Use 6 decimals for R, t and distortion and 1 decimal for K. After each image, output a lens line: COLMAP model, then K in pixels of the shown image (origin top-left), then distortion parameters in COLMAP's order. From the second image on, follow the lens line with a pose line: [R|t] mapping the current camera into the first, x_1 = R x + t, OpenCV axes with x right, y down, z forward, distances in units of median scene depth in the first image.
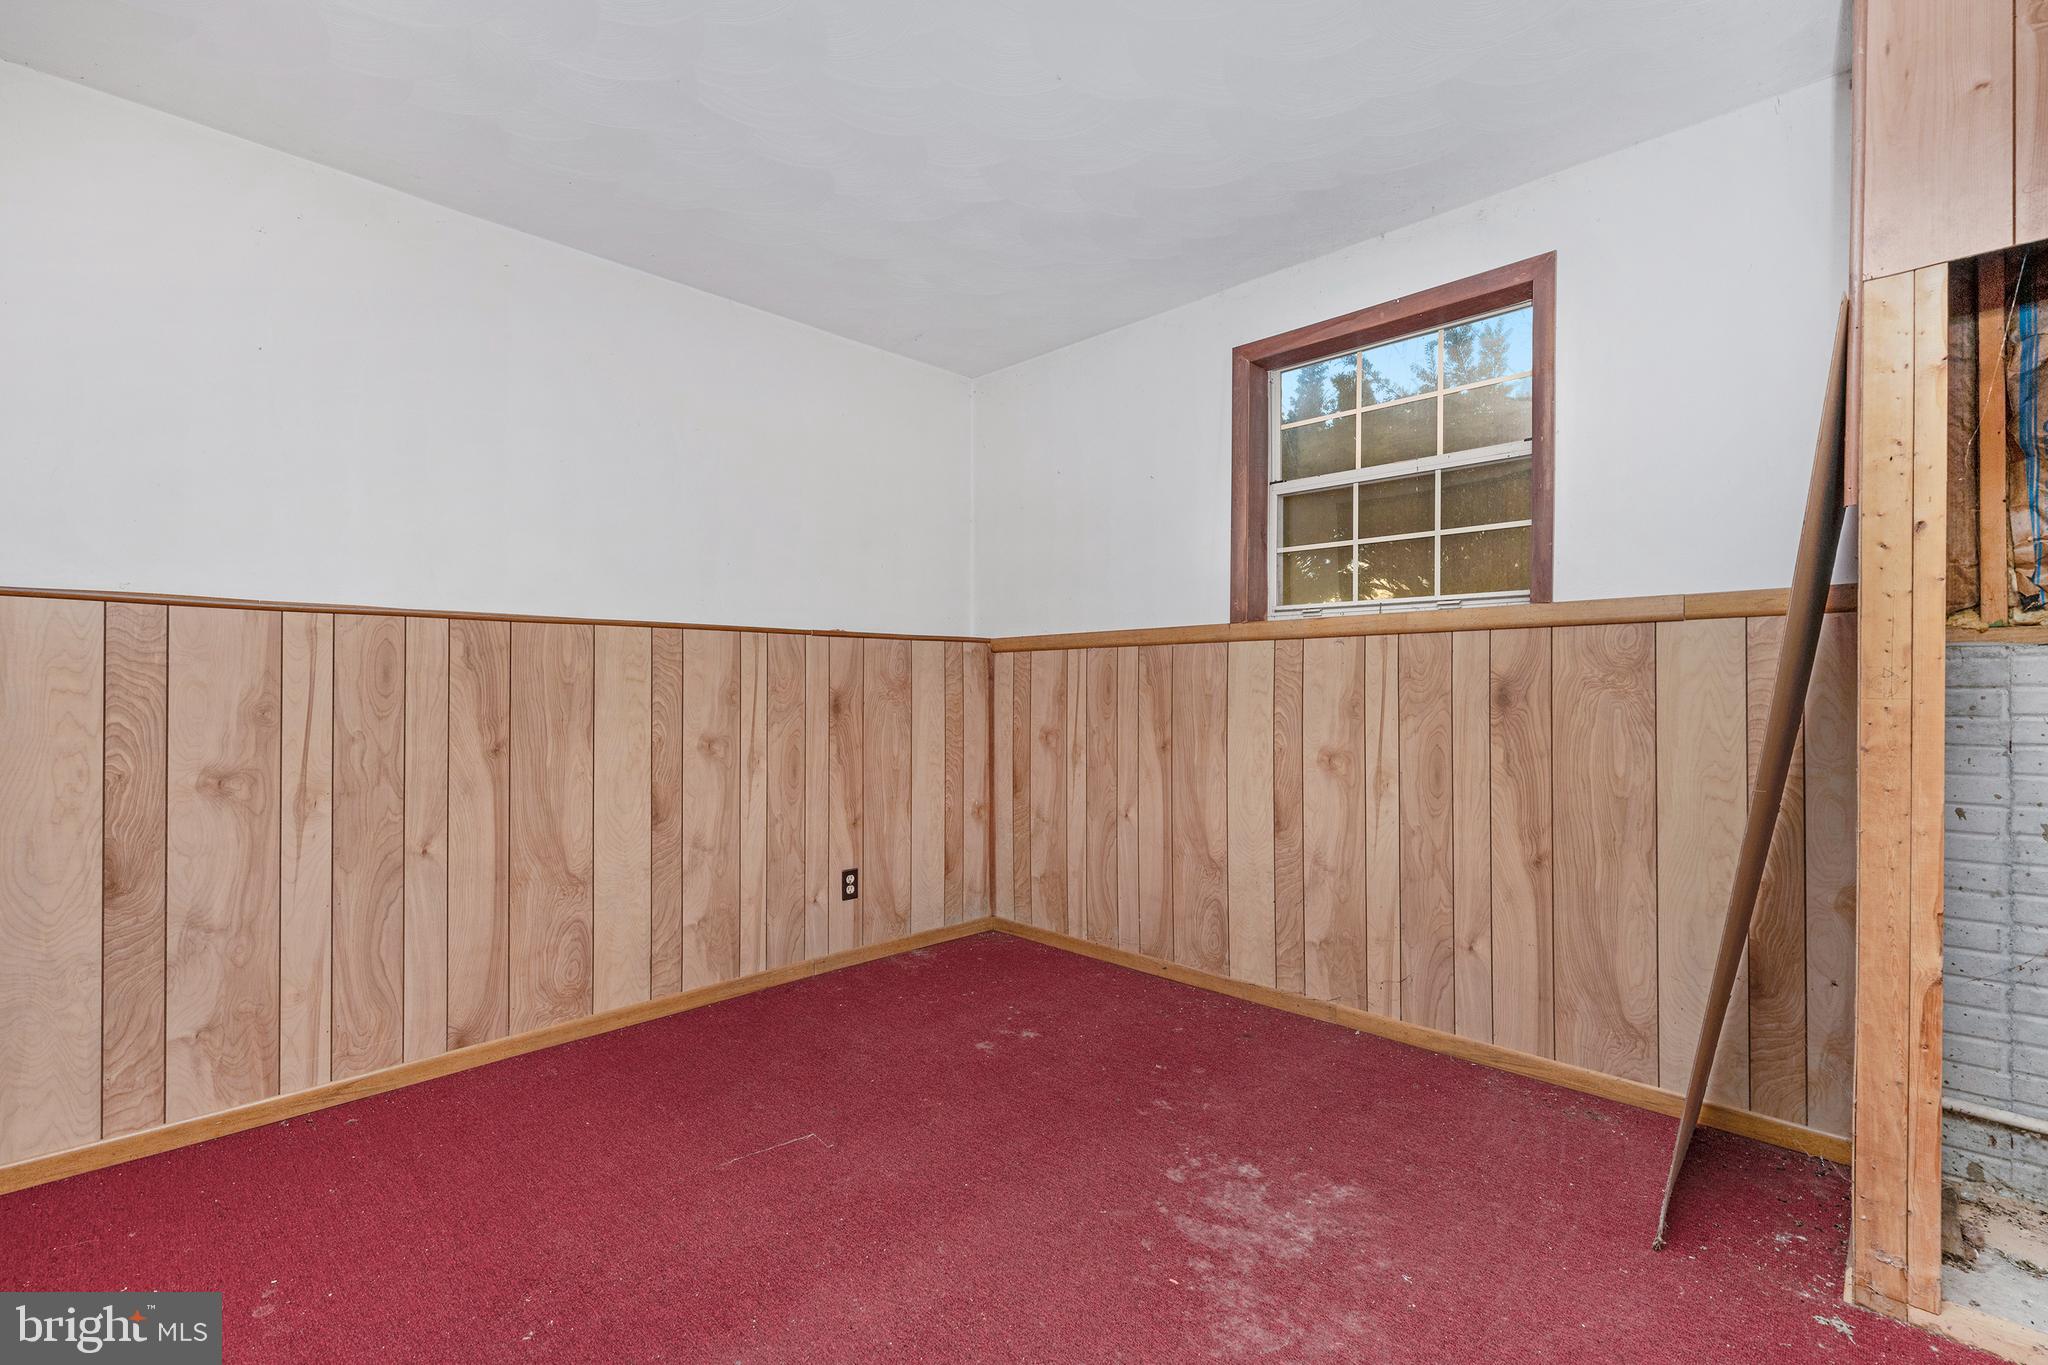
lens RADIAL K [[905.1, 0, 1031.9], [0, 905.1, 683.4], [0, 0, 1]] dist [-0.001049, -0.000191]
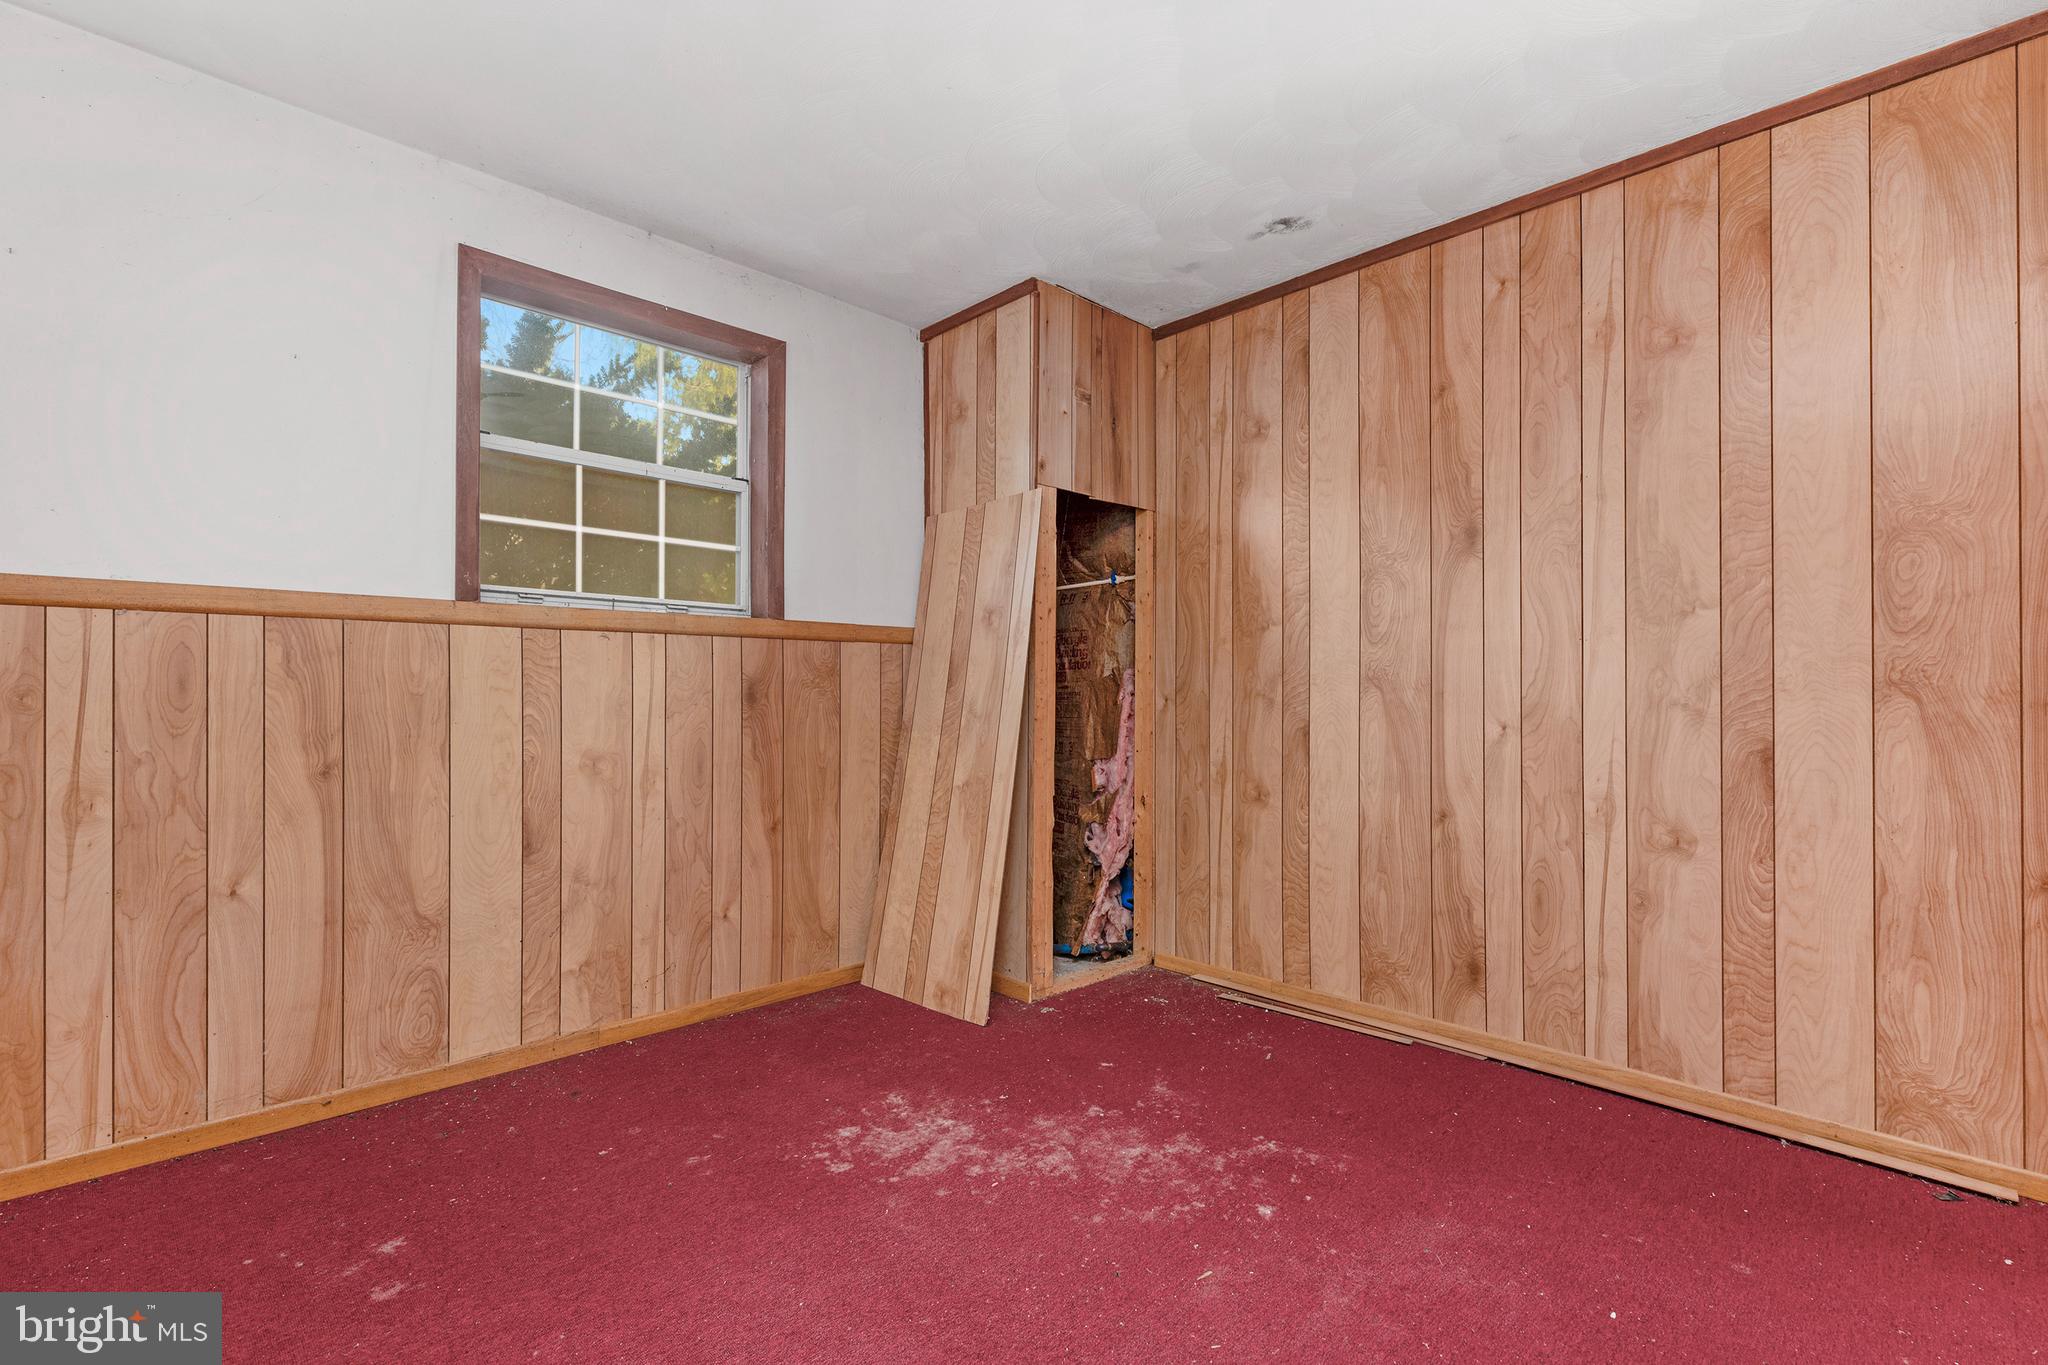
lens RADIAL K [[940.7, 0, 1031.6], [0, 940.7, 691.9], [0, 0, 1]] dist [0.003577, 0.000654]
pose [[0.002358, 0.001244, 0.999996, -0.658720], [-0.008992, 0.999959, -0.001223, 0.008790], [-0.999957, -0.008989, 0.002369, 0.580643]]
